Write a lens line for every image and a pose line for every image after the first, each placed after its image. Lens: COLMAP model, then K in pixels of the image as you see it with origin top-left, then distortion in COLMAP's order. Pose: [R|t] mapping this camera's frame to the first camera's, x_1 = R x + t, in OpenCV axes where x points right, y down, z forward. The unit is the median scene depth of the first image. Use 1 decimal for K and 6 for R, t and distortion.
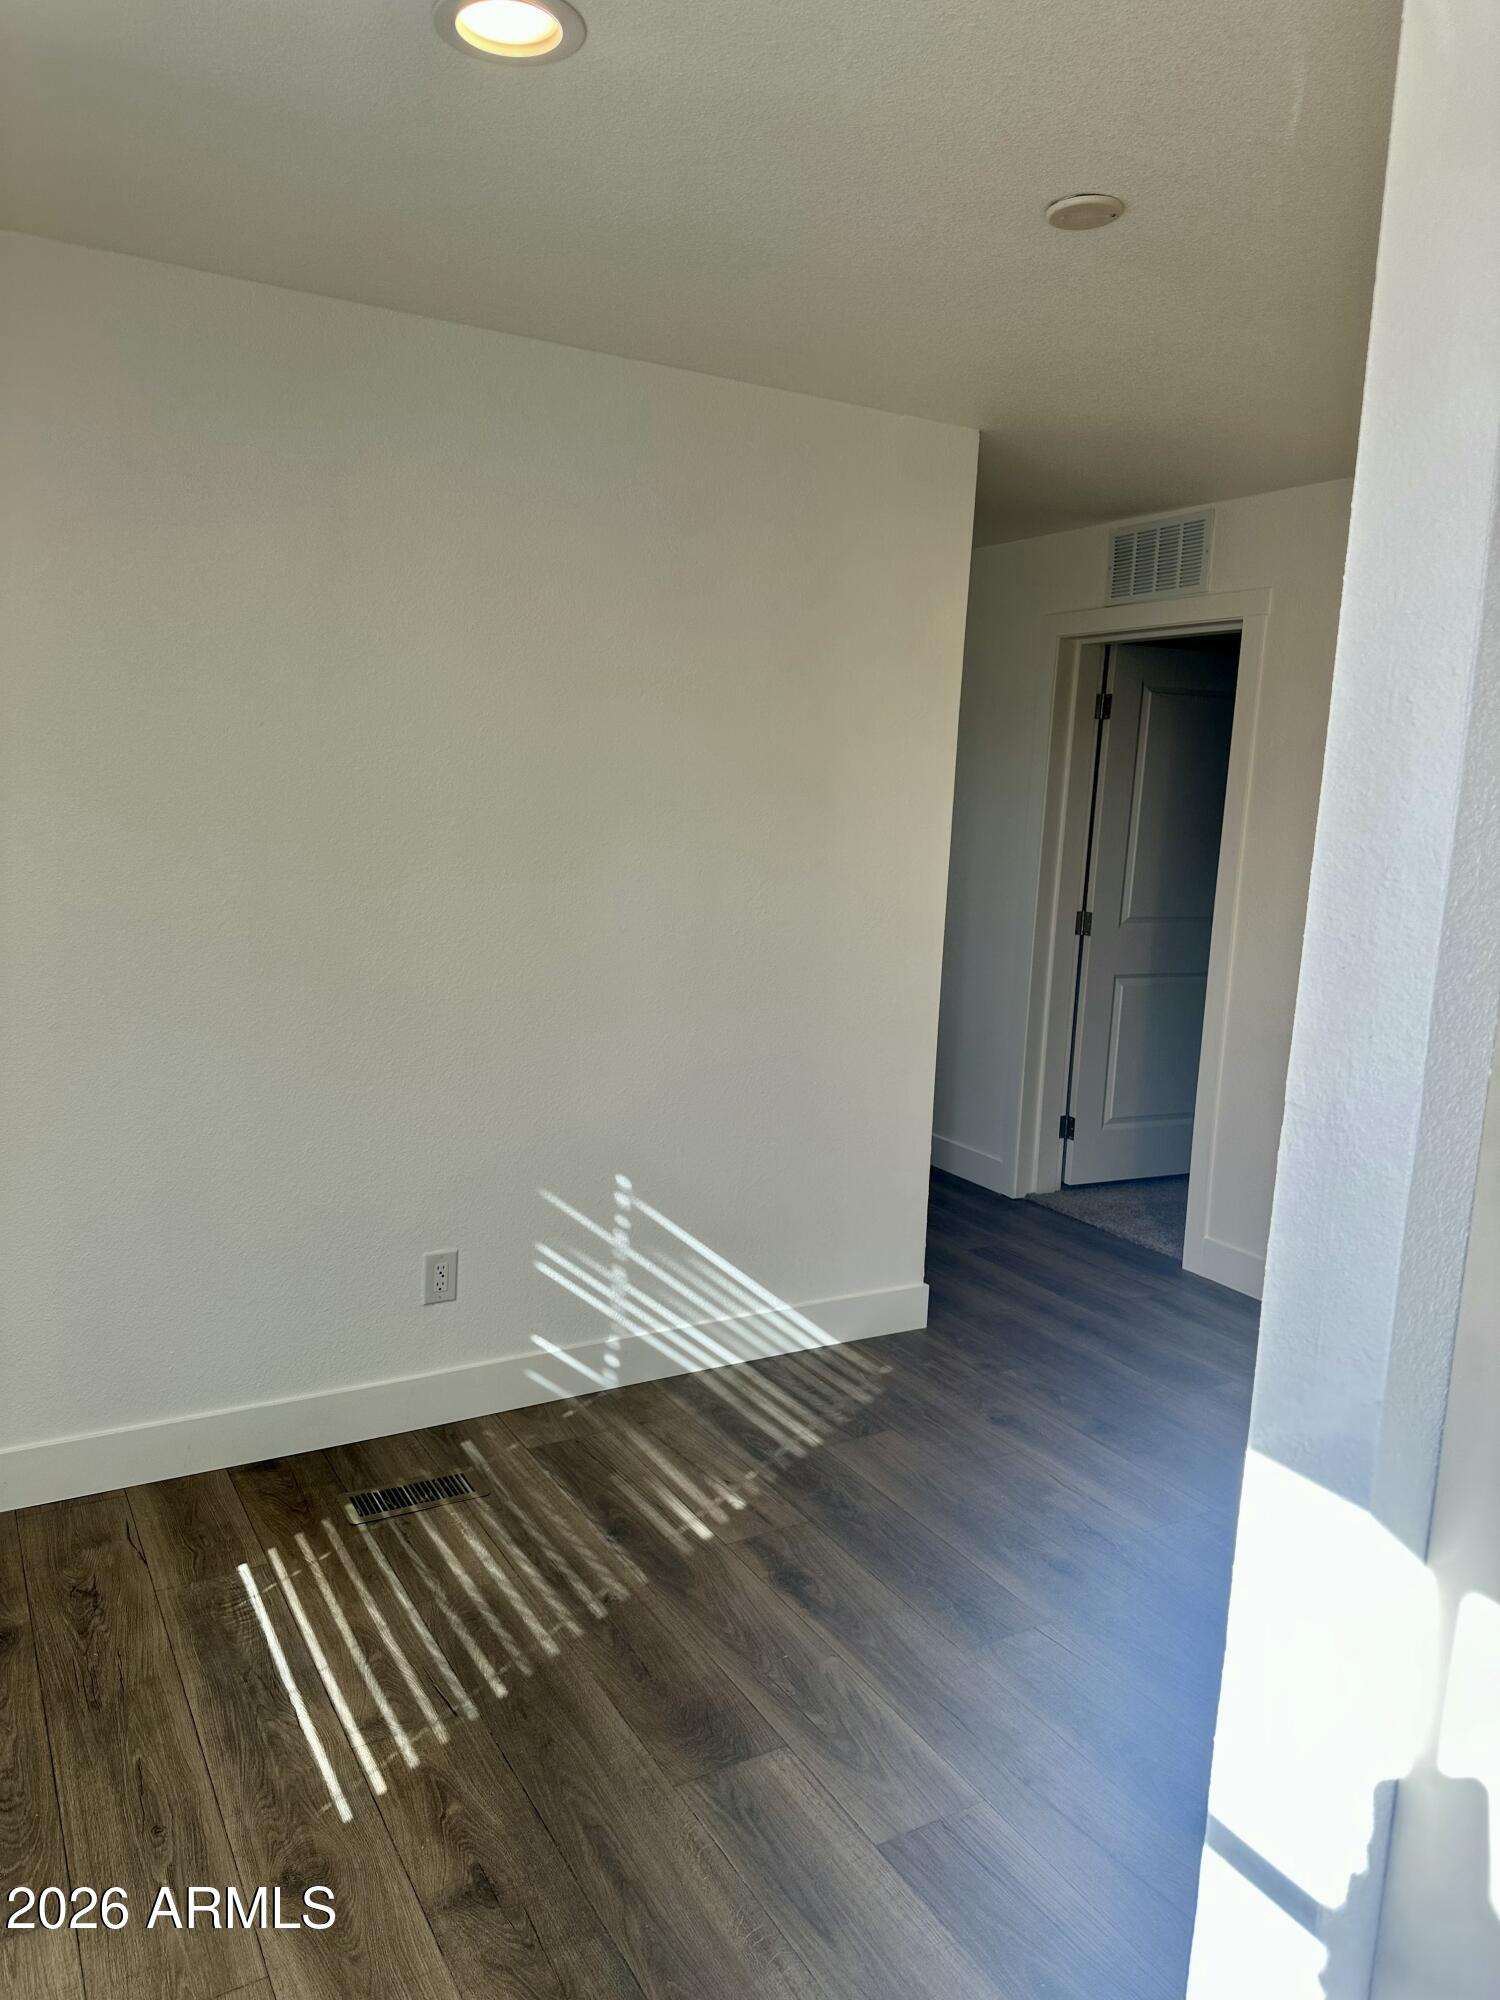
lens RADIAL K [[1399.1, 0, 743.9], [0, 1399.1, 1008.1], [0, 0, 1]] dist [0.065891, -0.086537]
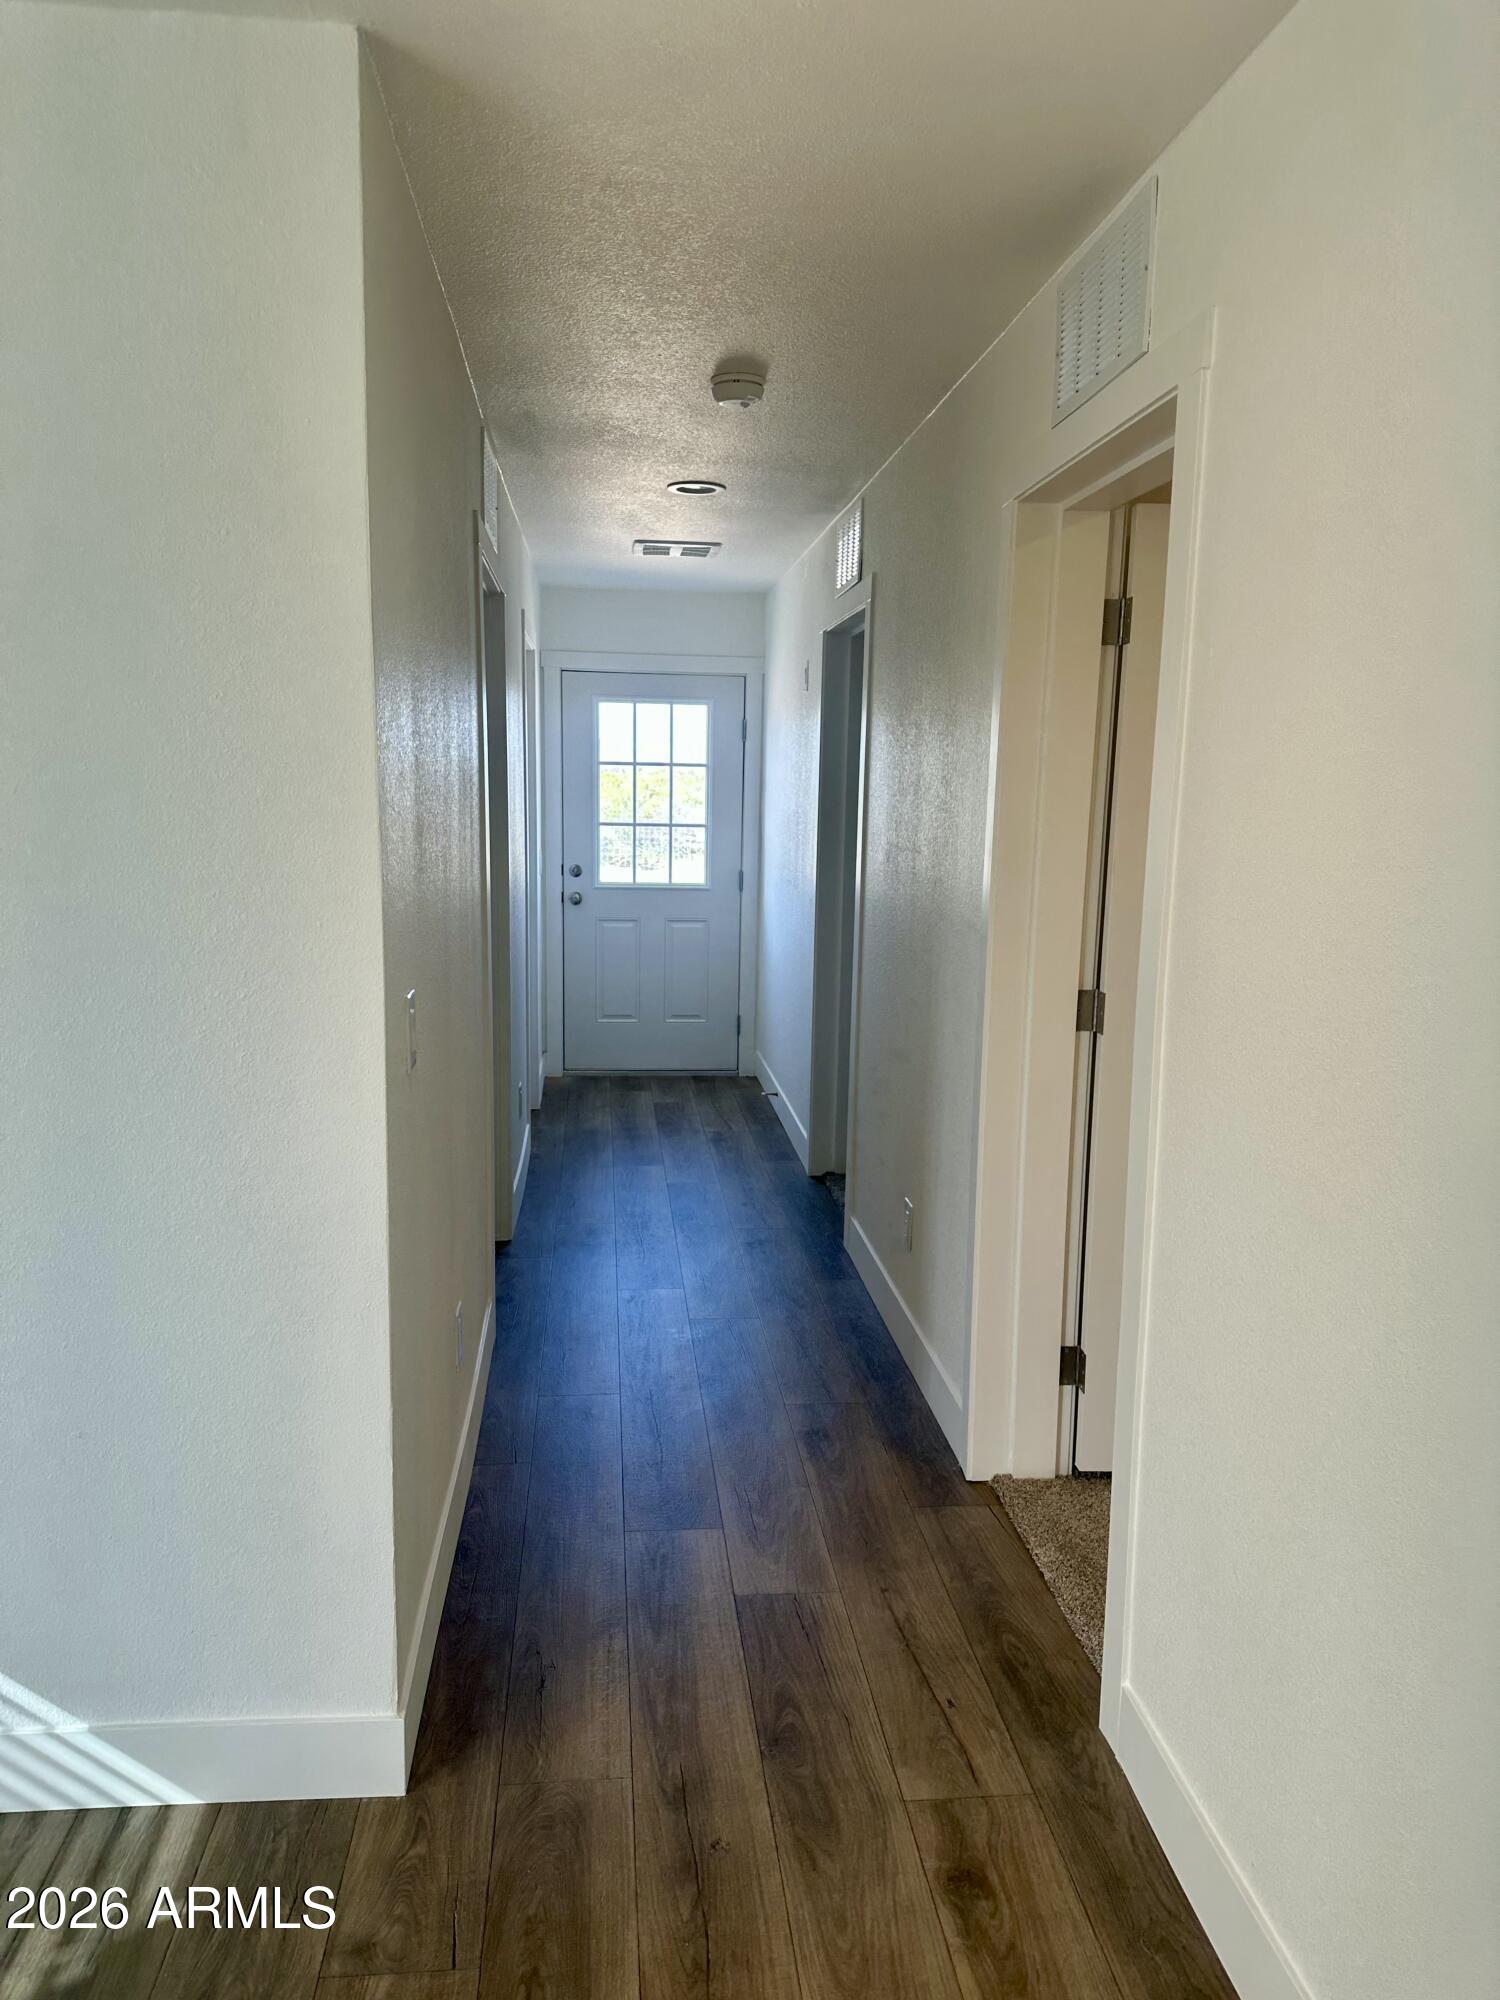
lens RADIAL K [[1403.1, 0, 750.0], [0, 1403.1, 1000.0], [0, 0, 1]] dist [0.035847, -0.000970]
pose [[0.908559, 0.035022, -0.416286, 0.236990], [-0.045815, 0.998822, -0.015961, -0.033657], [0.415237, 0.033573, 0.909094, 0.293644]]
